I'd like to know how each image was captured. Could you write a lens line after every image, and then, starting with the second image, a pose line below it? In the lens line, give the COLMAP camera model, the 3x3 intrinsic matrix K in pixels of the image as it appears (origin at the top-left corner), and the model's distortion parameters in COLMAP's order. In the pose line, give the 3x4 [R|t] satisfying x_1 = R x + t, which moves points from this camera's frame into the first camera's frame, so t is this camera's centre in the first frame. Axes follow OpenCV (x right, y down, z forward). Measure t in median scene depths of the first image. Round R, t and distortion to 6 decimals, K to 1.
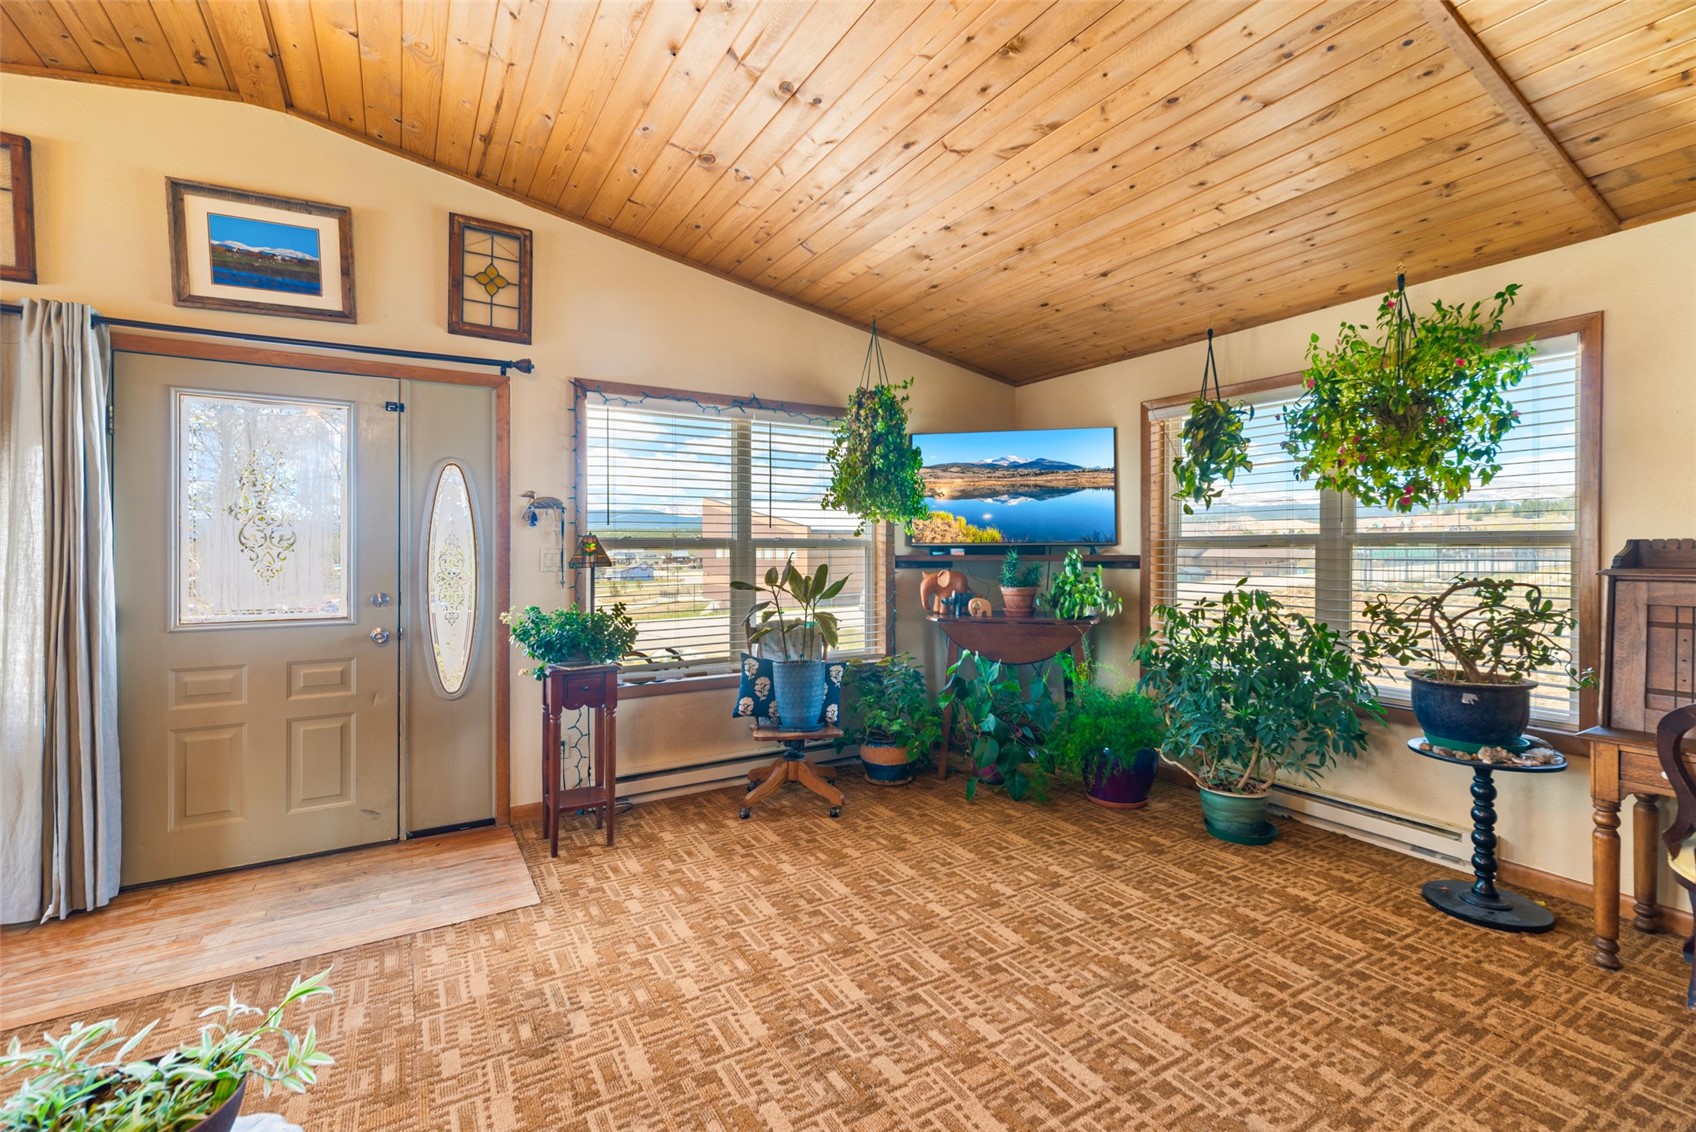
lens RADIAL K [[726.1, 0, 854.4], [0, 726.1, 540.3], [0, 0, 1]] dist [0.017215, -0.000131]
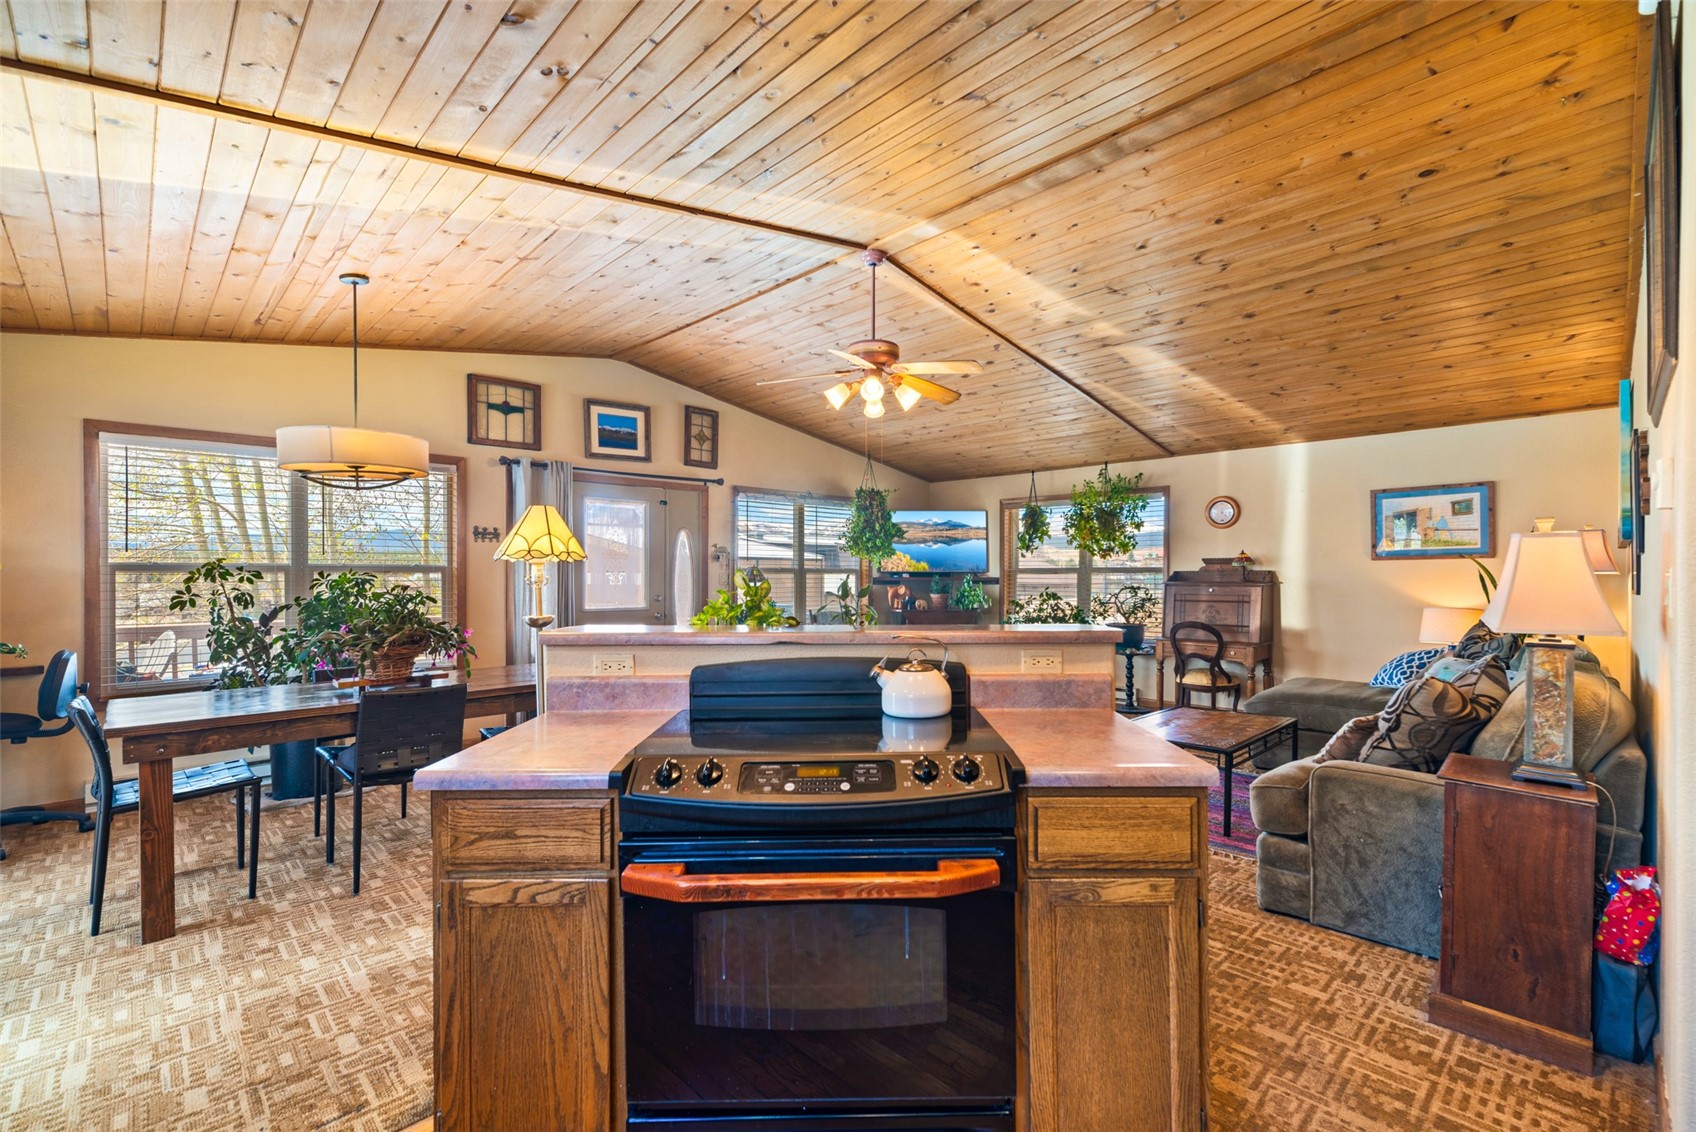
lens RADIAL K [[755.1, 0, 847.2], [0, 755.1, 555.5], [0, 0, 1]] dist [0.022670, 0.000548]
pose [[0.972974, 0.008265, 0.230769, -0.582325], [-0.005398, 0.999900, -0.013052, -0.011753], [-0.230853, 0.011454, 0.972921, -1.083364]]
